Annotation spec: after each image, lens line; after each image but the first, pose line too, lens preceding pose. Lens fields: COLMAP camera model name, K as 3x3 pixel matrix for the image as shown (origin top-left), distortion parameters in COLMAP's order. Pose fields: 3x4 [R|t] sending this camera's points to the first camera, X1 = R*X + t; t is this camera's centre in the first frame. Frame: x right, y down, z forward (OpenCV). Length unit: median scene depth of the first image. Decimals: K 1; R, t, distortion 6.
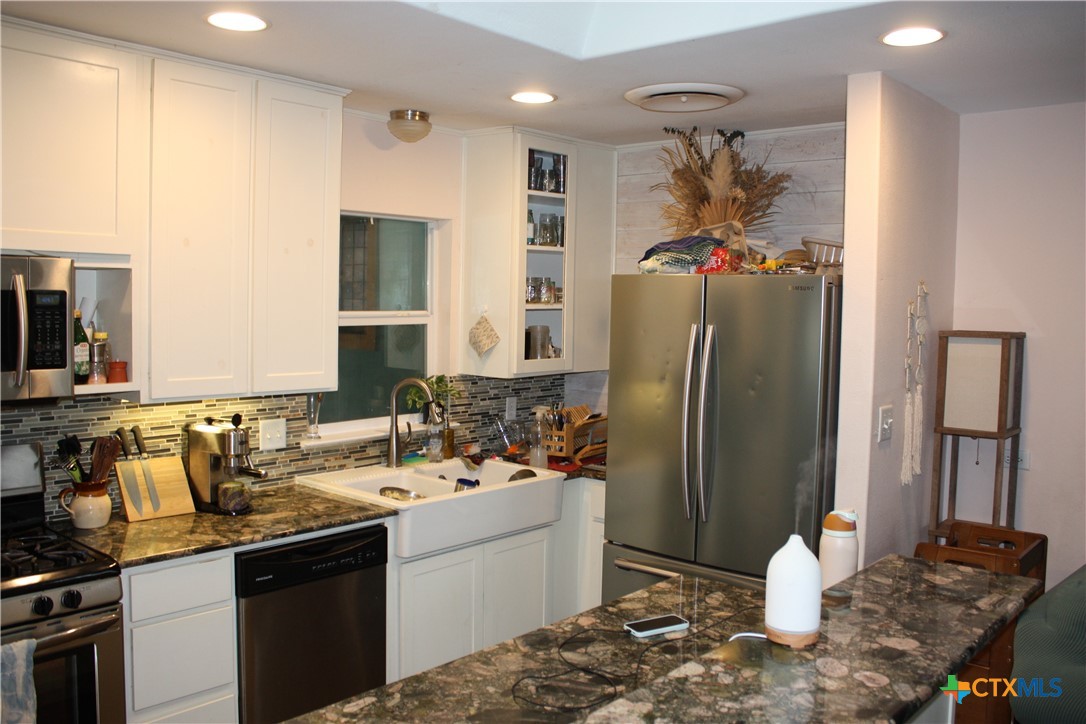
lens RADIAL K [[943.4, 0, 546.3], [0, 943.4, 362.5], [0, 0, 1]] dist [-0.158570, 0.143474]
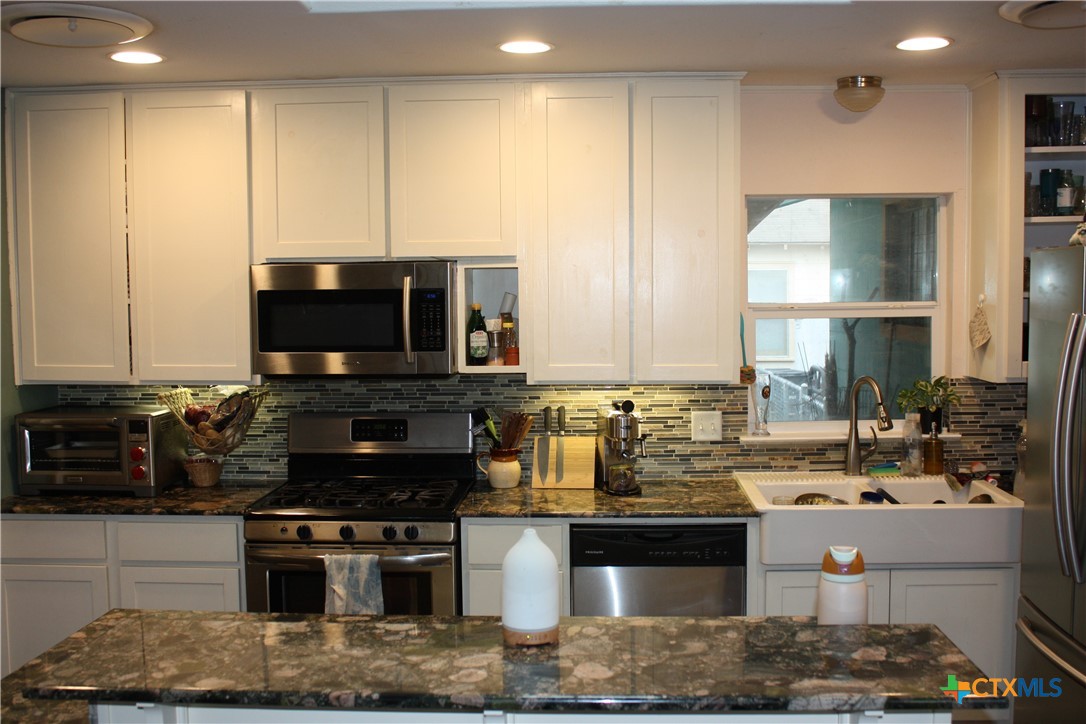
lens RADIAL K [[1087.3, 0, 547.2], [0, 1087.3, 360.6], [0, 0, 1]] dist [-0.102099, 0.000000]
pose [[0.614108, 0.026442, -0.788779, 0.645559], [-0.030903, 0.999478, 0.009445, 0.001316], [0.788617, 0.018575, 0.614604, 0.182691]]
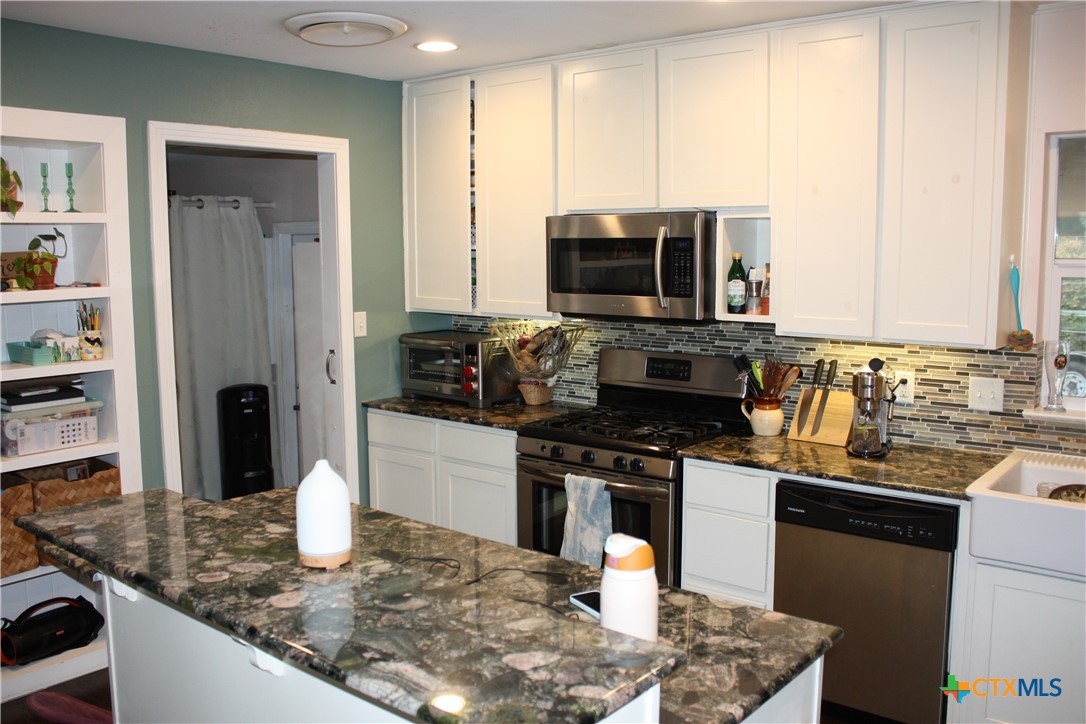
lens RADIAL K [[943.4, 0, 543.1], [0, 943.4, 361.1], [0, 0, 1]] dist [-0.158570, 0.143474]
pose [[0.024930, 0.101464, -0.994527, 0.717325], [-0.060761, 0.993151, 0.099800, -0.021572], [0.997841, 0.057940, 0.030924, 0.673680]]
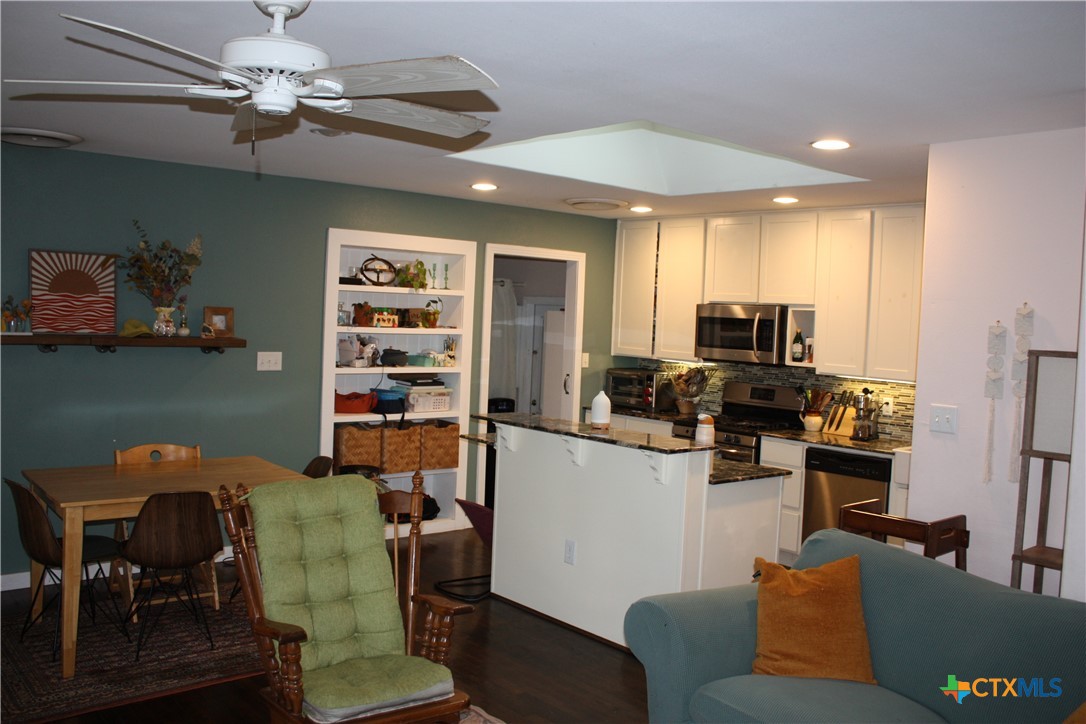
lens RADIAL K [[943.4, 0, 538.0], [0, 943.4, 359.7], [0, 0, 1]] dist [-0.158570, 0.143474]
pose [[-0.159550, 0.021295, -0.986960, 1.783852], [-0.110322, 0.993120, 0.039263, -0.001266], [0.981006, 0.115148, -0.156103, 0.700486]]
